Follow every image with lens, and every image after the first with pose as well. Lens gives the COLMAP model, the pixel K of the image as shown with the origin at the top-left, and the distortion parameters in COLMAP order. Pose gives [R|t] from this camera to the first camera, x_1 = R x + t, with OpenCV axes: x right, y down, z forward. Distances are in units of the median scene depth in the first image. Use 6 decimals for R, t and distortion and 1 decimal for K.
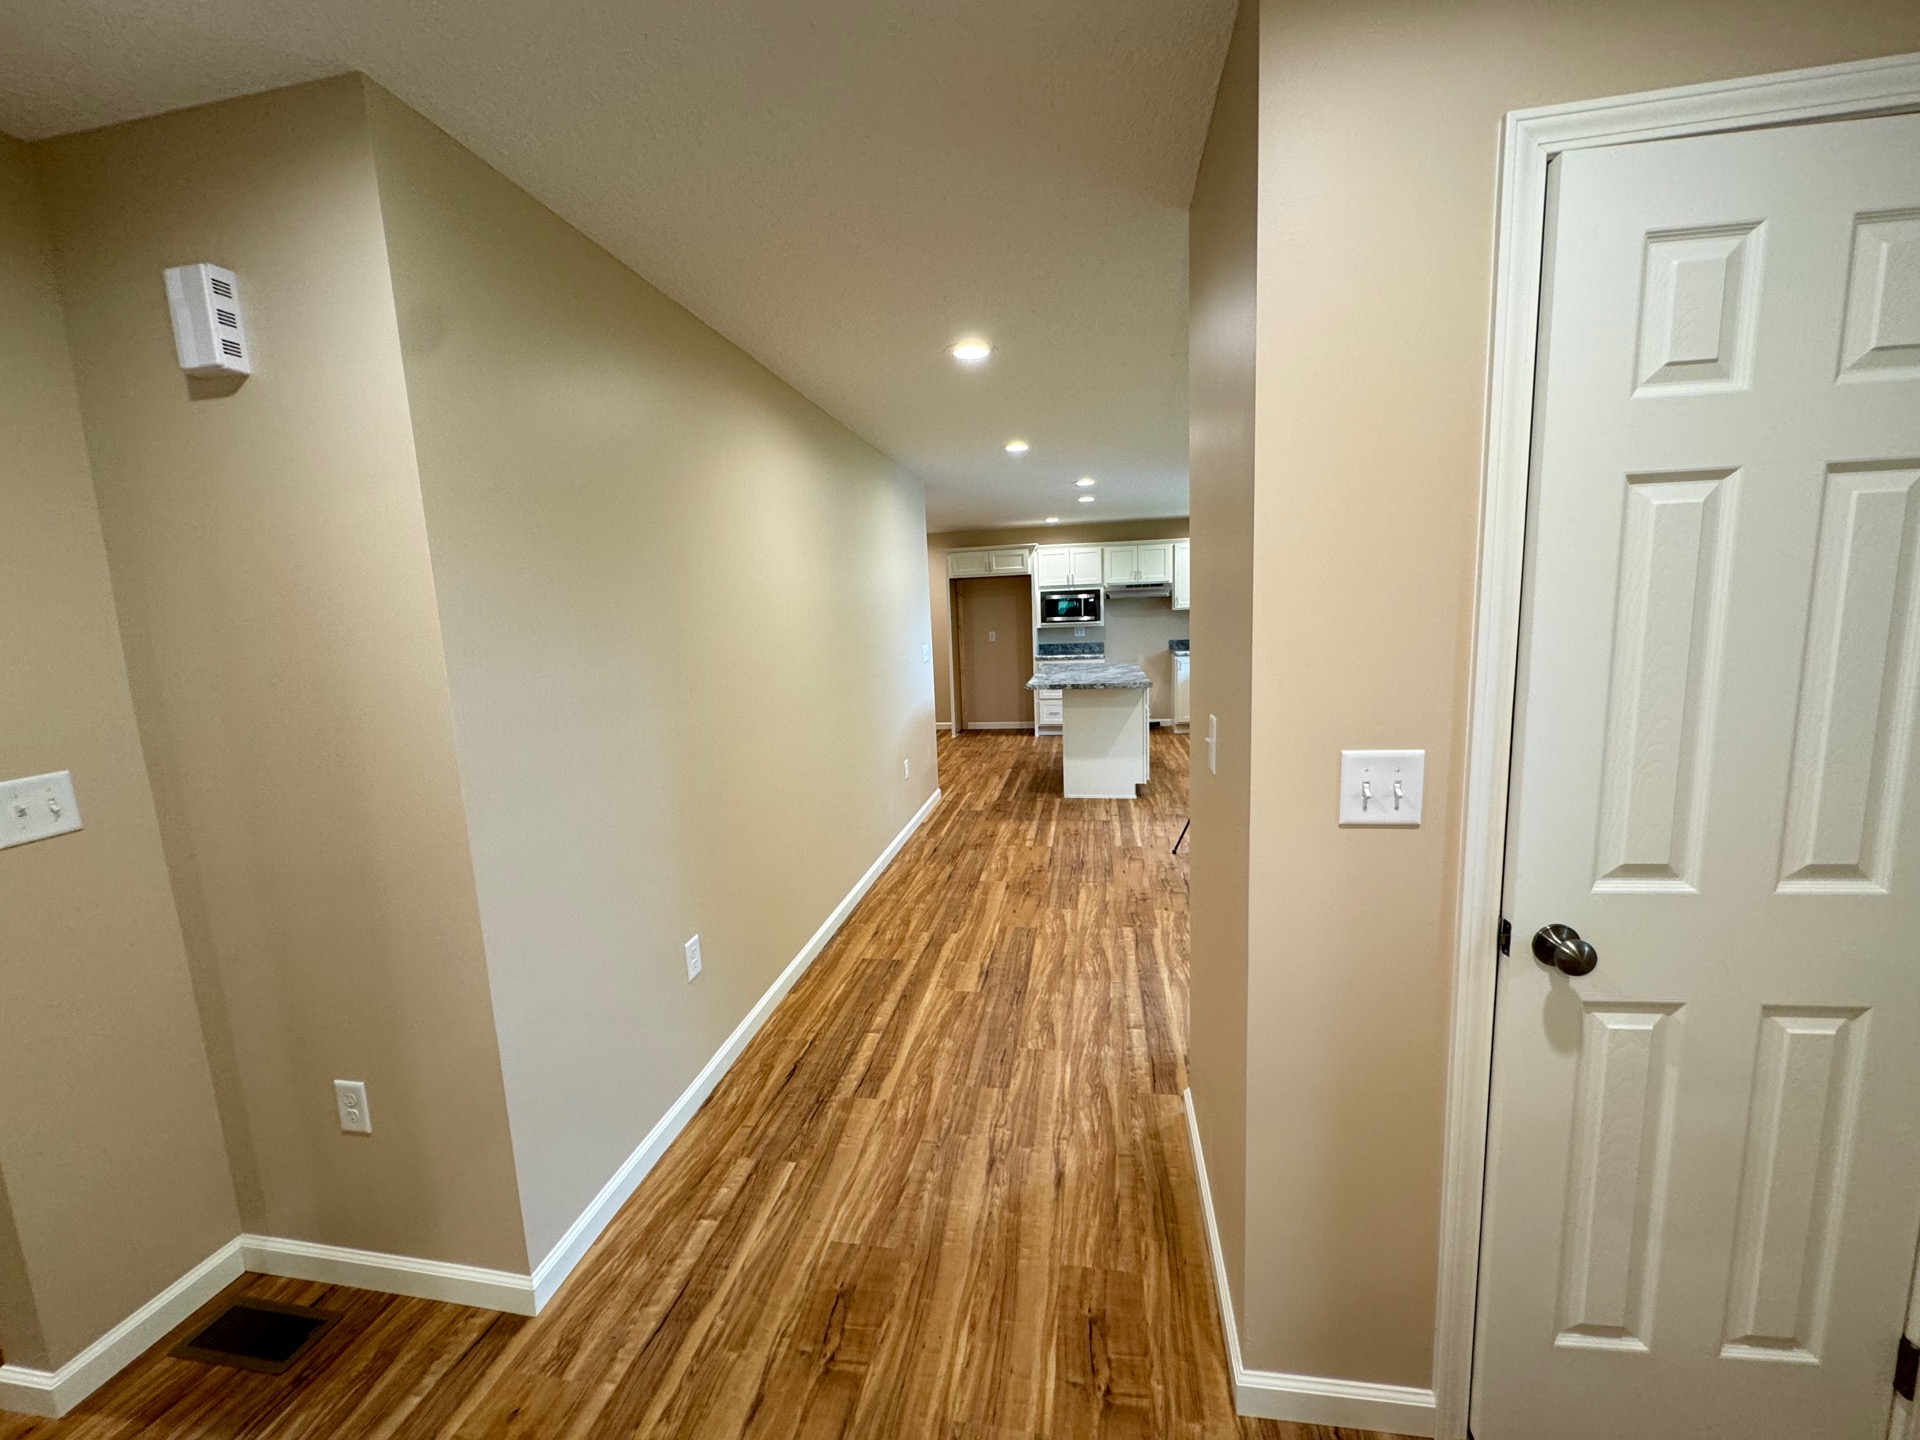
lens RADIAL K [[764.3, 0, 953.1], [0, 764.3, 723.1], [0, 0, 1]] dist [-0.000417, -0.000384]
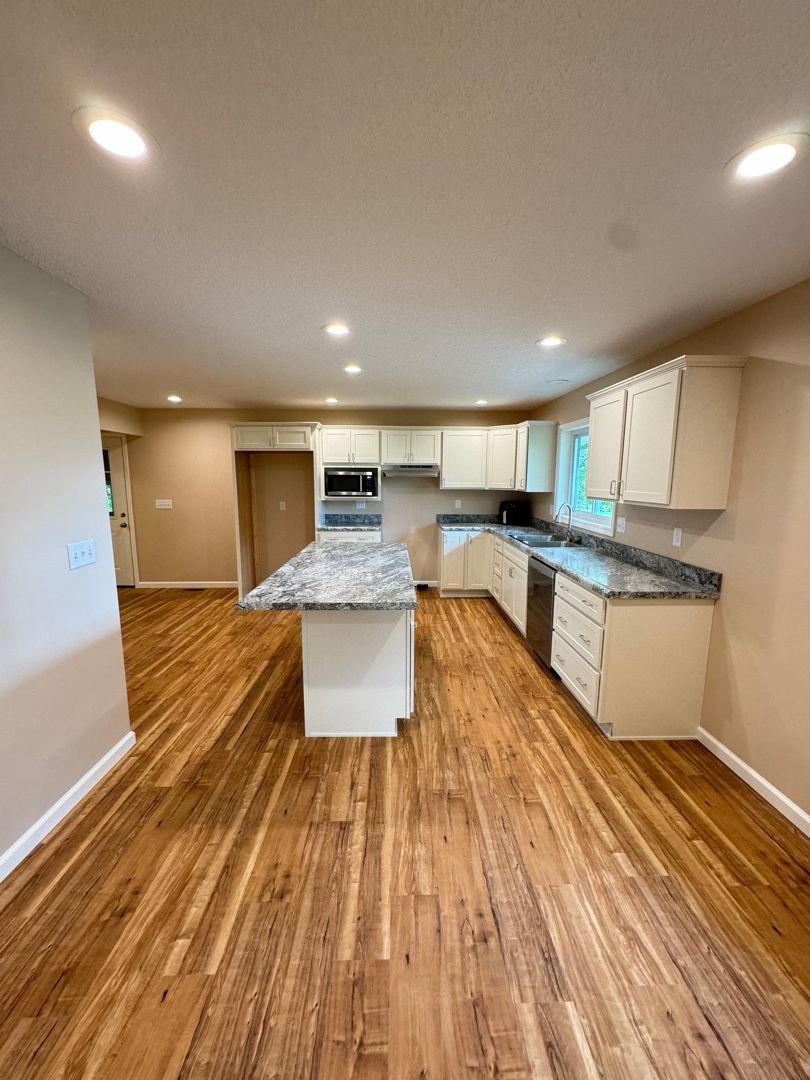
lens RADIAL K [[429.9, 0, 403.1], [0, 429.9, 542.3], [0, 0, 1]] dist [-0.000417, -0.000384]
pose [[0.978863, 0.013474, 0.204071, 0.104205], [-0.013750, 0.999905, -0.000063, -0.068567], [-0.204052, -0.002744, 0.978956, 0.385447]]
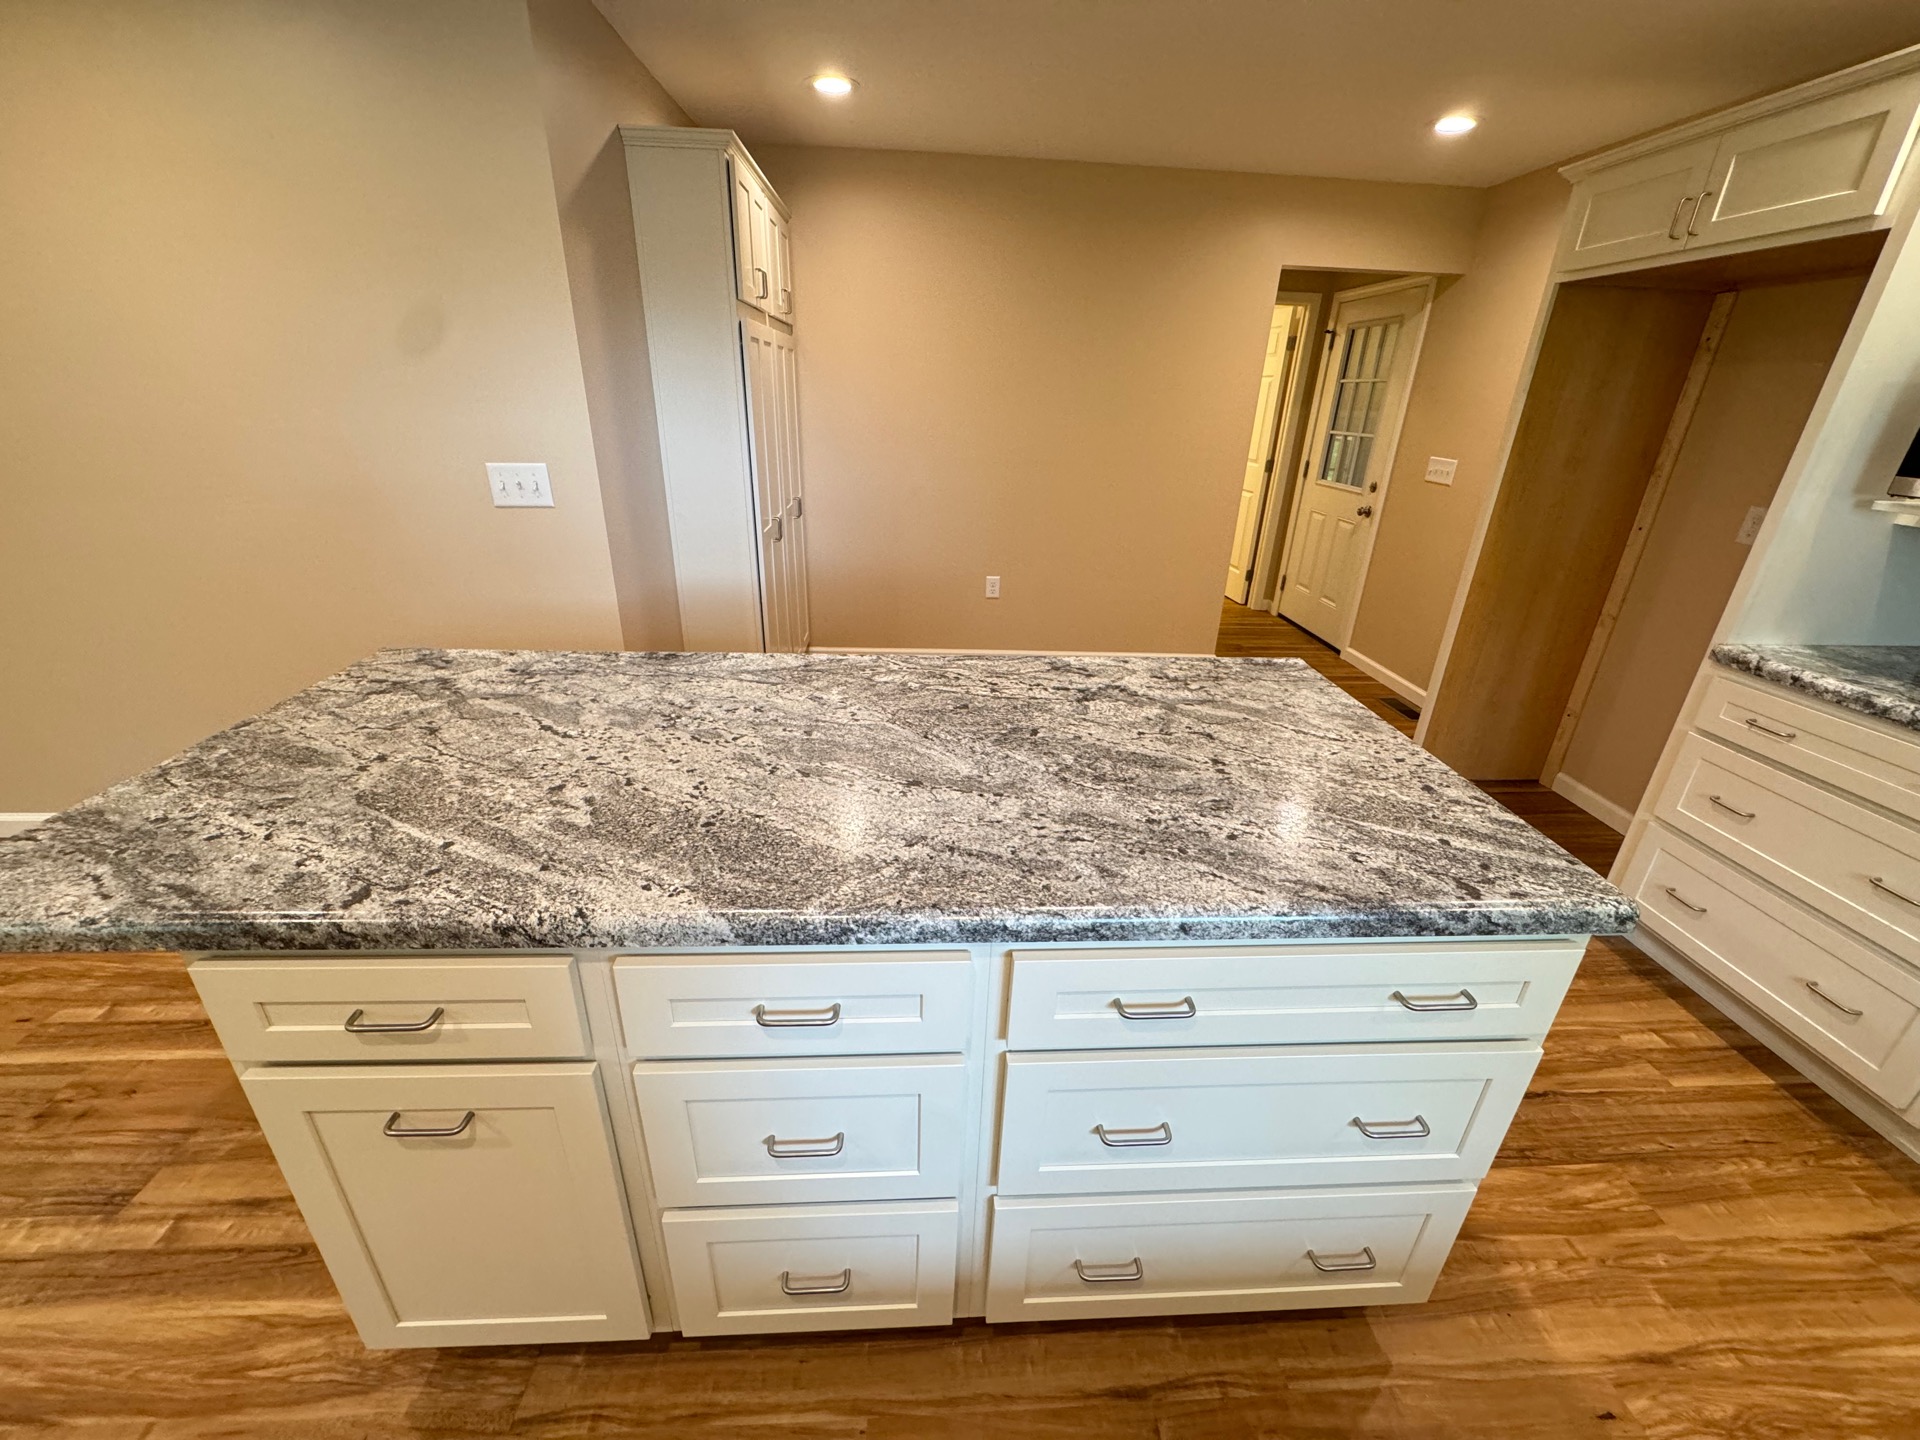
lens RADIAL K [[764.3, 0, 970.5], [0, 764.3, 722.7], [0, 0, 1]] dist [-0.000417, -0.000384]
pose [[0.235733, 0.432435, -0.870305, 0.266054], [-0.183564, 0.899236, 0.397089, -0.117056], [0.954324, 0.066149, 0.291359, 0.731600]]
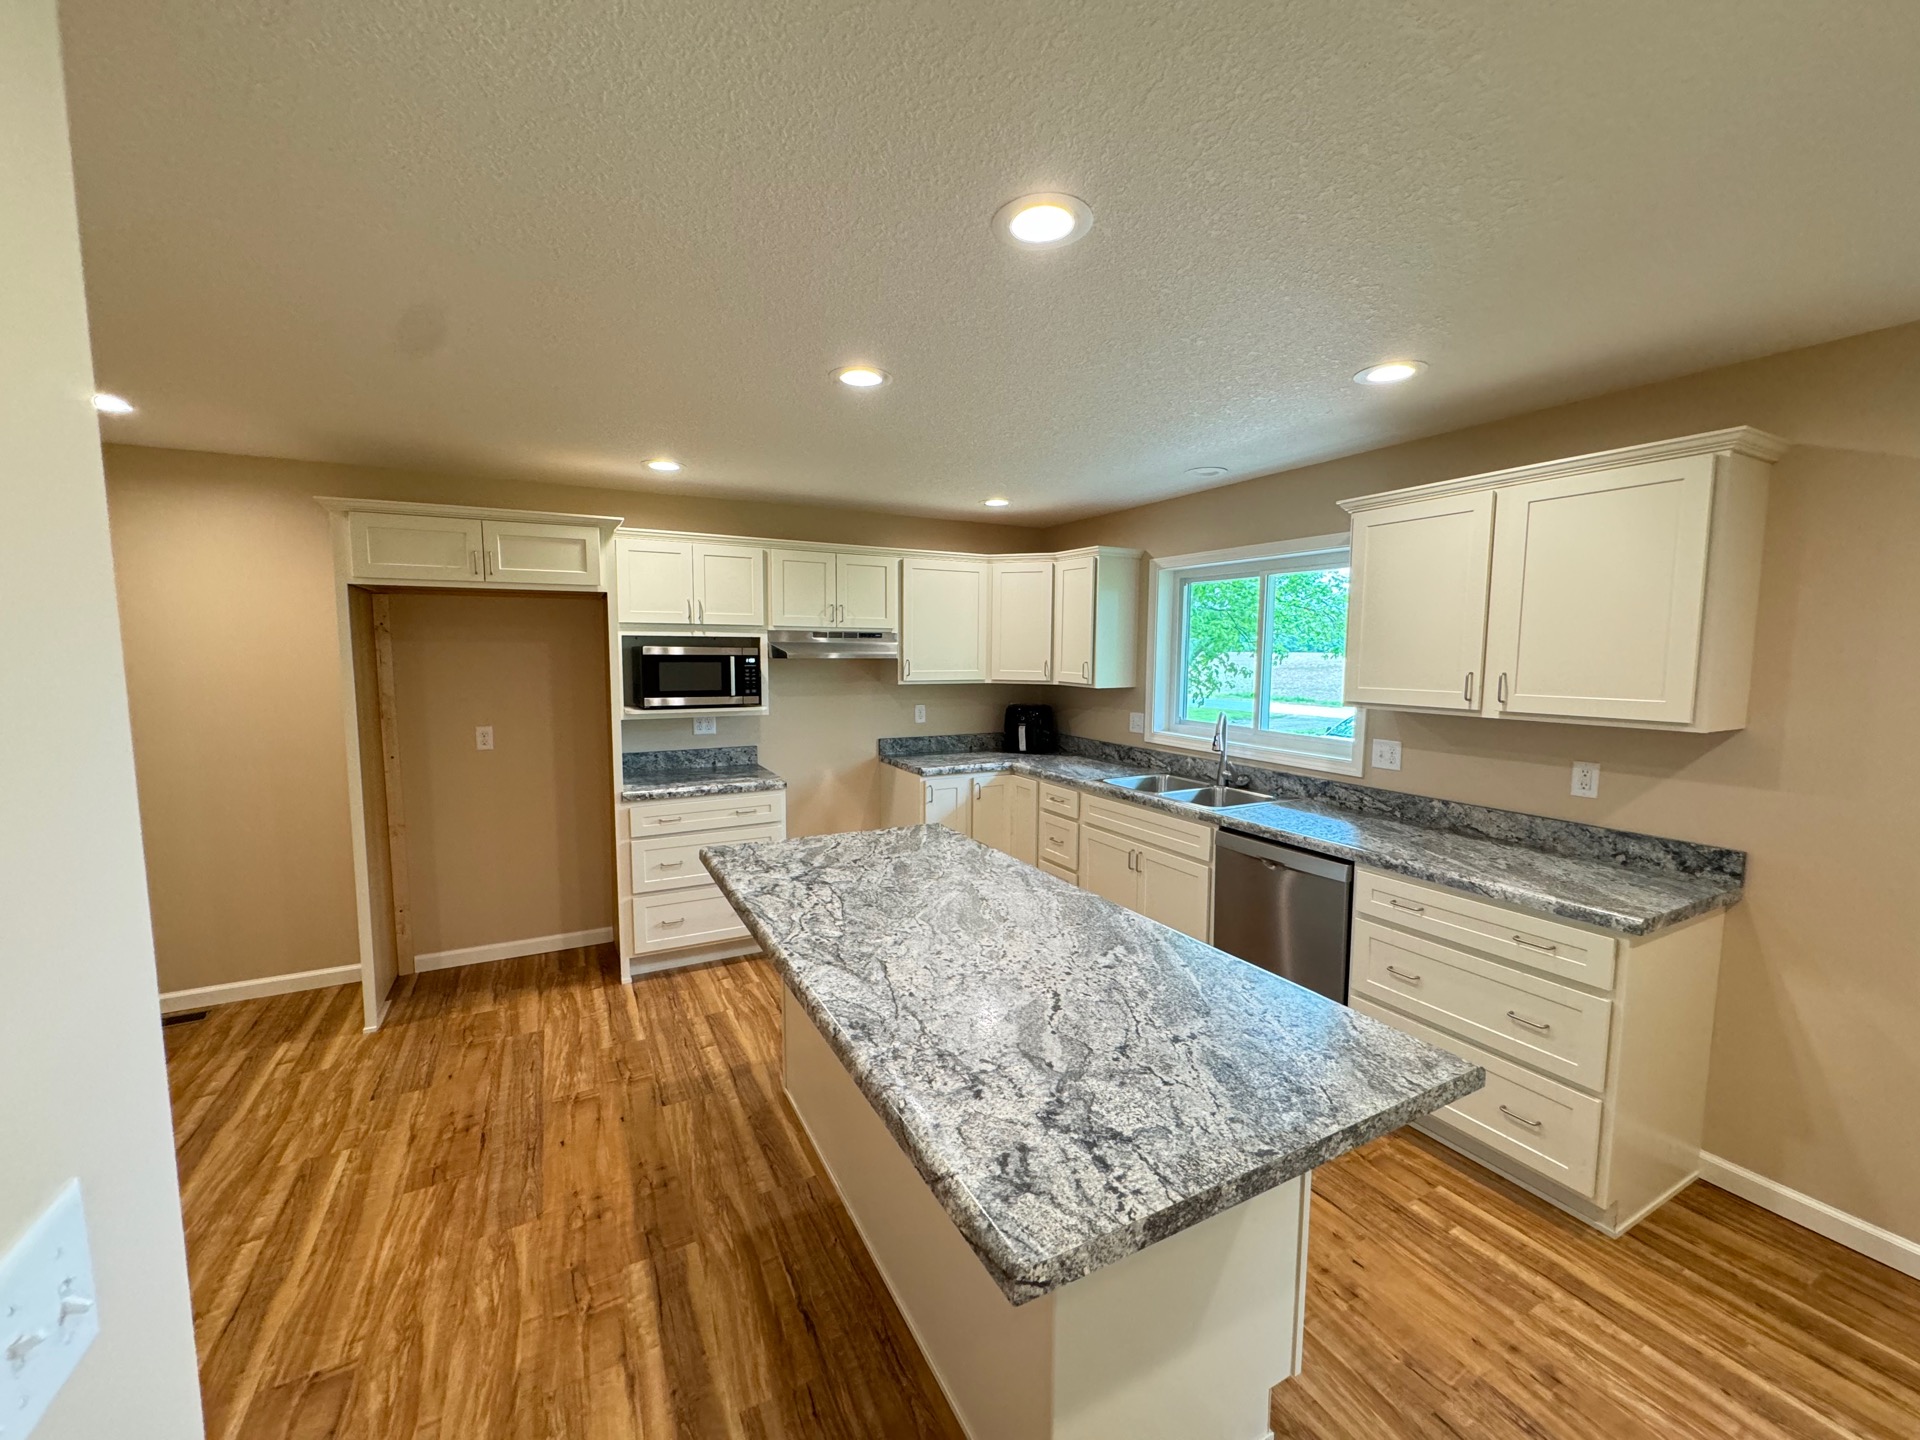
lens RADIAL K [[764.3, 0, 961.4], [0, 764.3, 725.8], [0, 0, 1]] dist [-0.000417, -0.000384]
pose [[0.783987, -0.018337, 0.620507, -0.002552], [0.055699, 0.997610, -0.040893, -0.097516], [-0.618274, 0.066621, 0.783134, 0.573404]]
